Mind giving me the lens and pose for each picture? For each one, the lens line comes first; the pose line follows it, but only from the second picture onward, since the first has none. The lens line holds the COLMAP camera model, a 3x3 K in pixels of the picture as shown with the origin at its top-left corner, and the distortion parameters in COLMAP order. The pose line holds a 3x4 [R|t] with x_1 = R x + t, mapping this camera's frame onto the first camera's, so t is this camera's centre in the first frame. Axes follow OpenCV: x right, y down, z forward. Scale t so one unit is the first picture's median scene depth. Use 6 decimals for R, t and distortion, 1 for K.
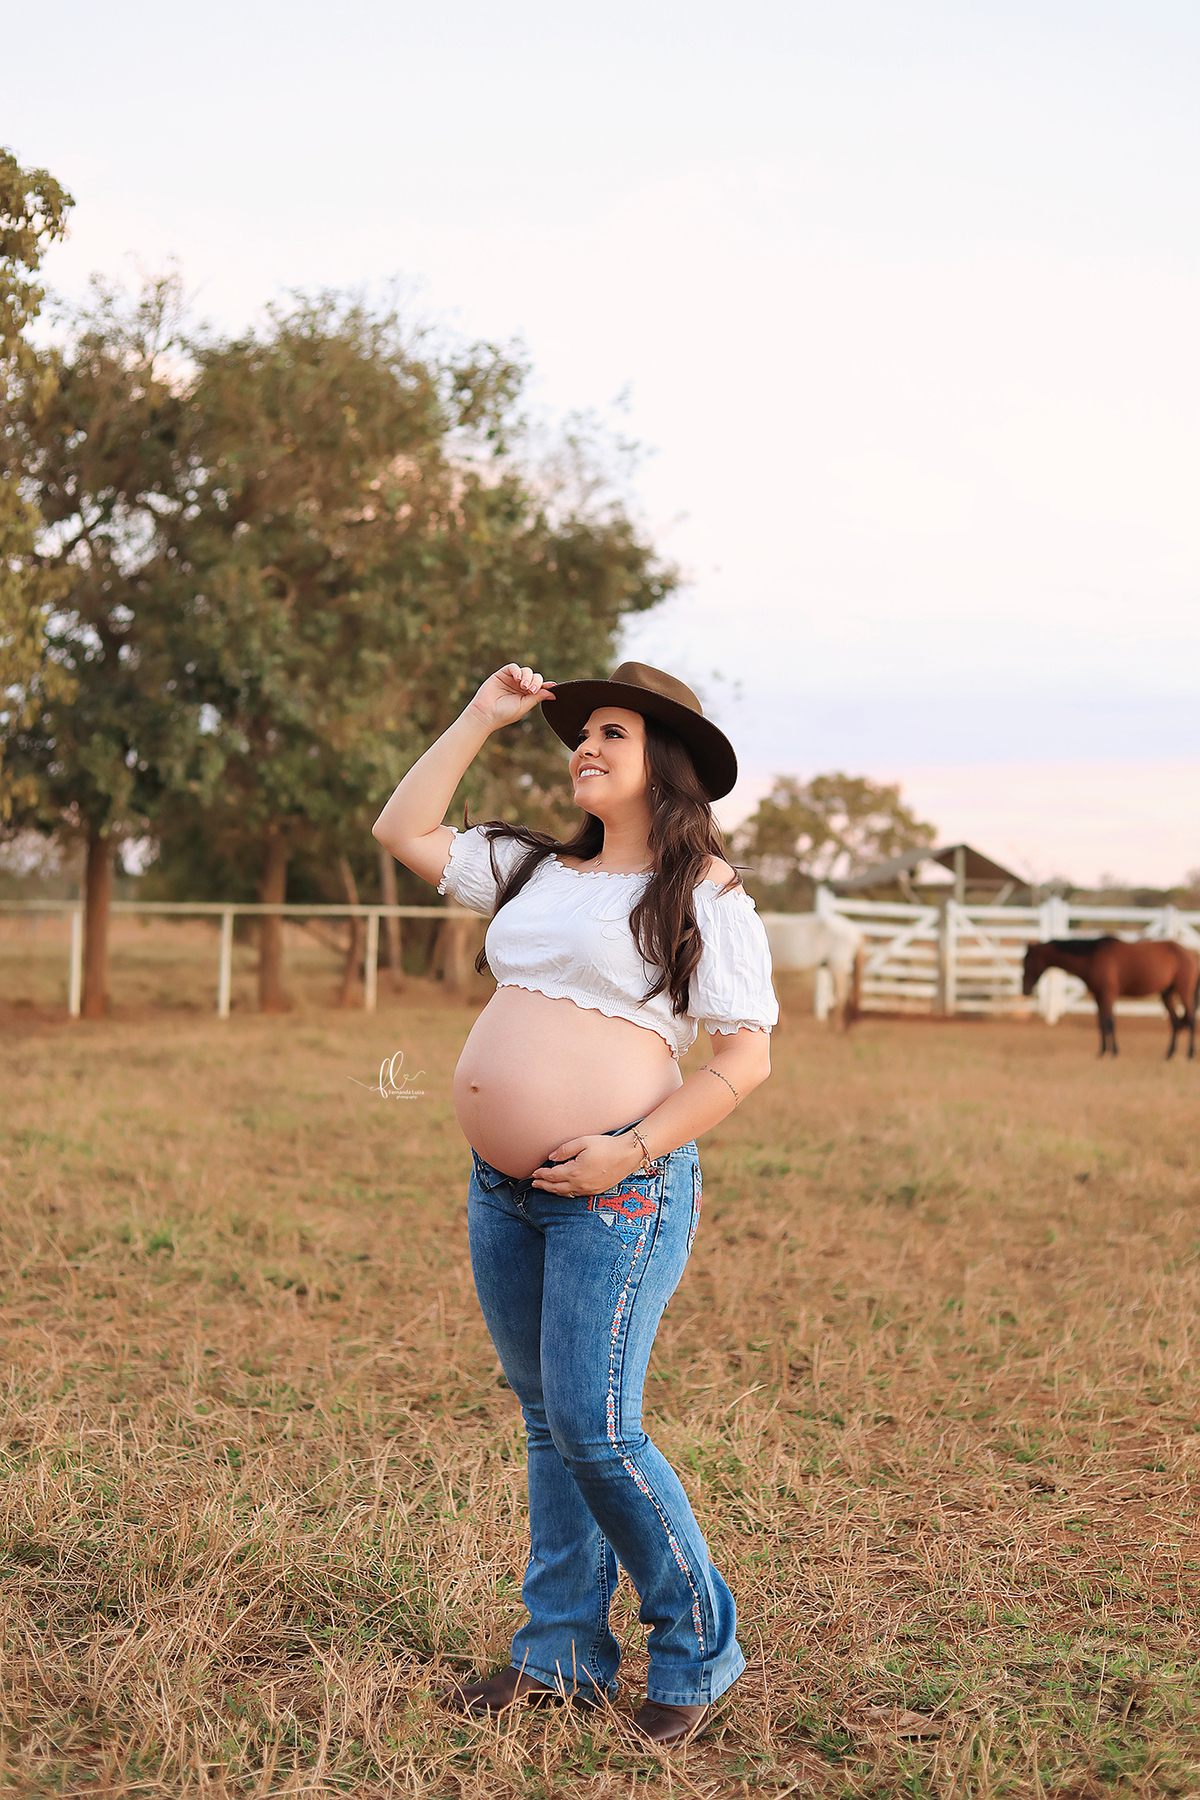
lens RADIAL K [[2577.1, 0, 600.0], [0, 2577.1, 900.0], [0, 0, 1]] dist [-0.054542, 0.028375]
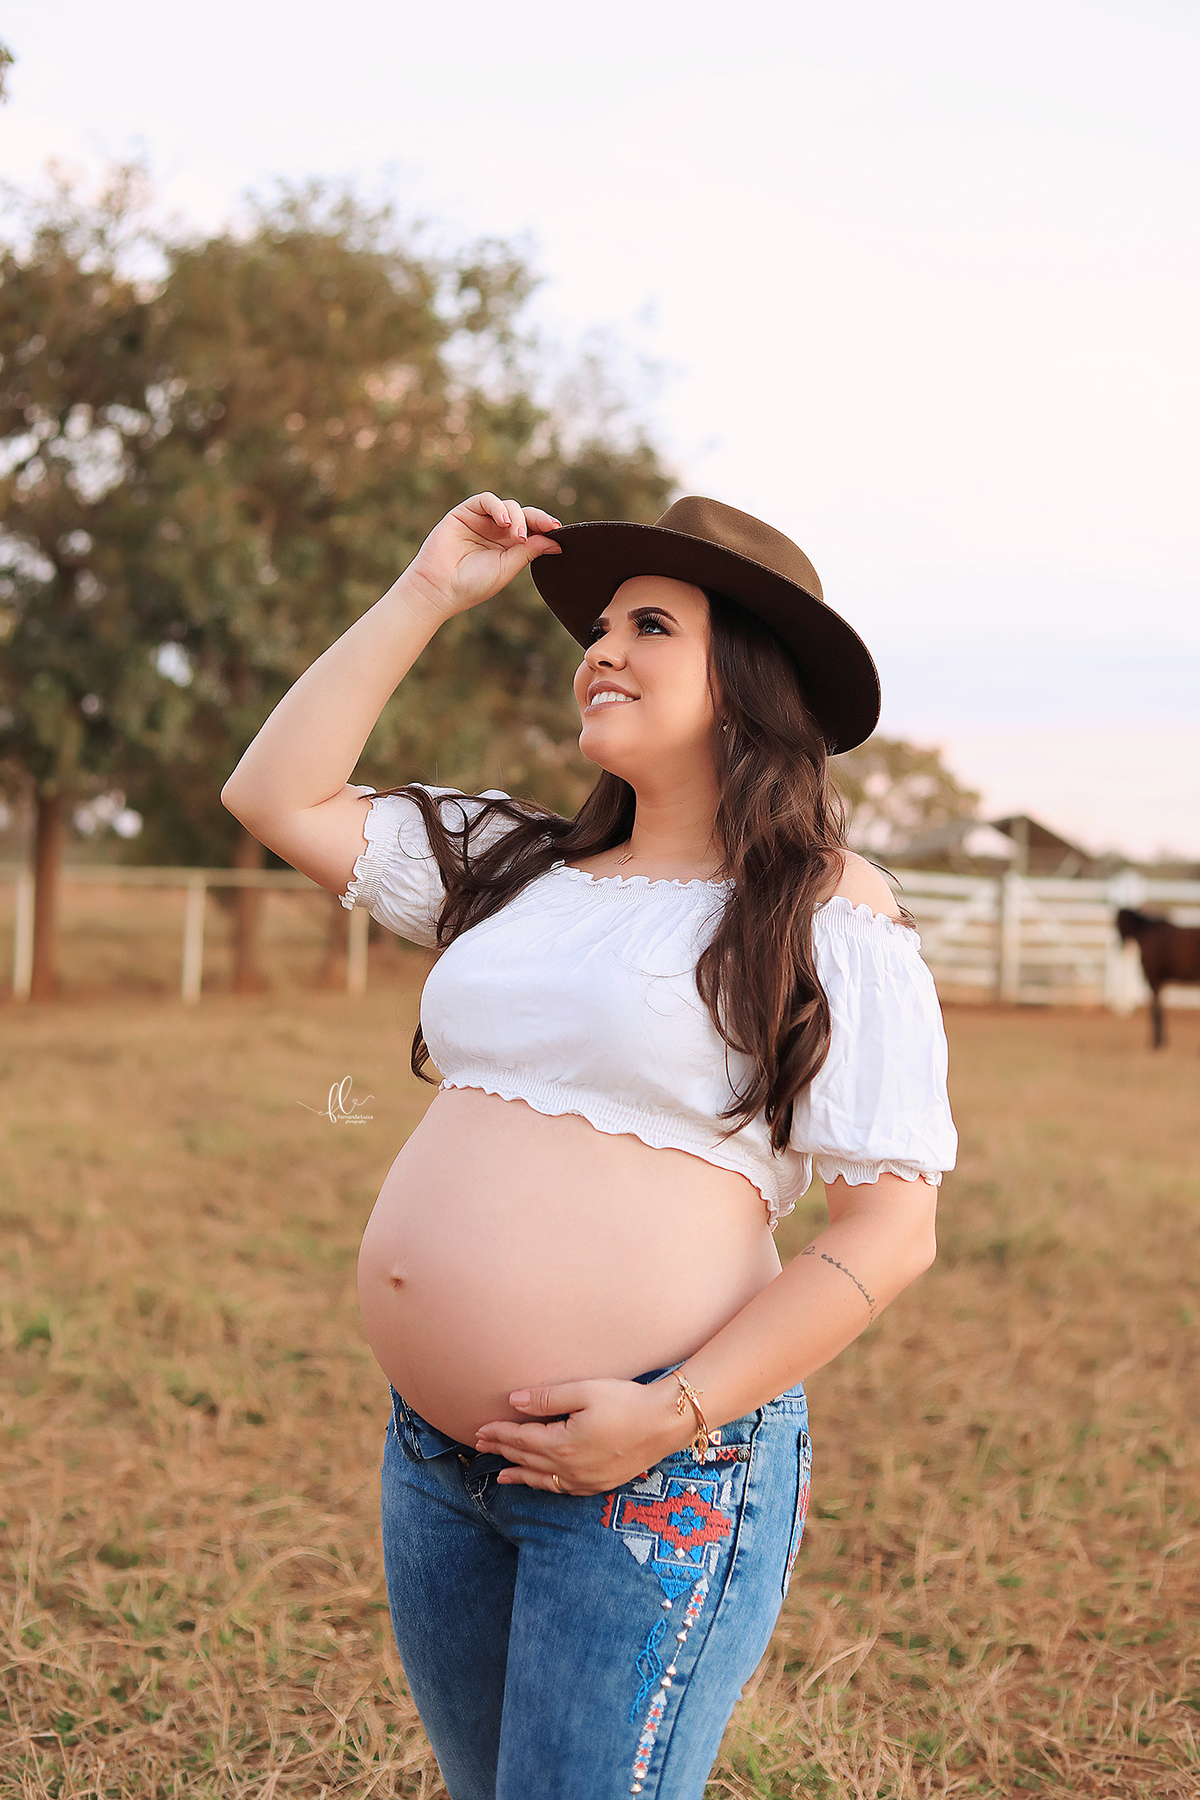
lens RADIAL K [[2615.6, 0, 489.1], [0, 2615.6, 896.7], [0, 0, 1]] dist [-0.092252, -0.033563]
pose [[0.998778, 0.010966, -0.048184, -0.000568], [-0.010310, 0.999851, 0.013843, -0.003716], [0.048329, -0.013329, 0.998743, 0.116373]]
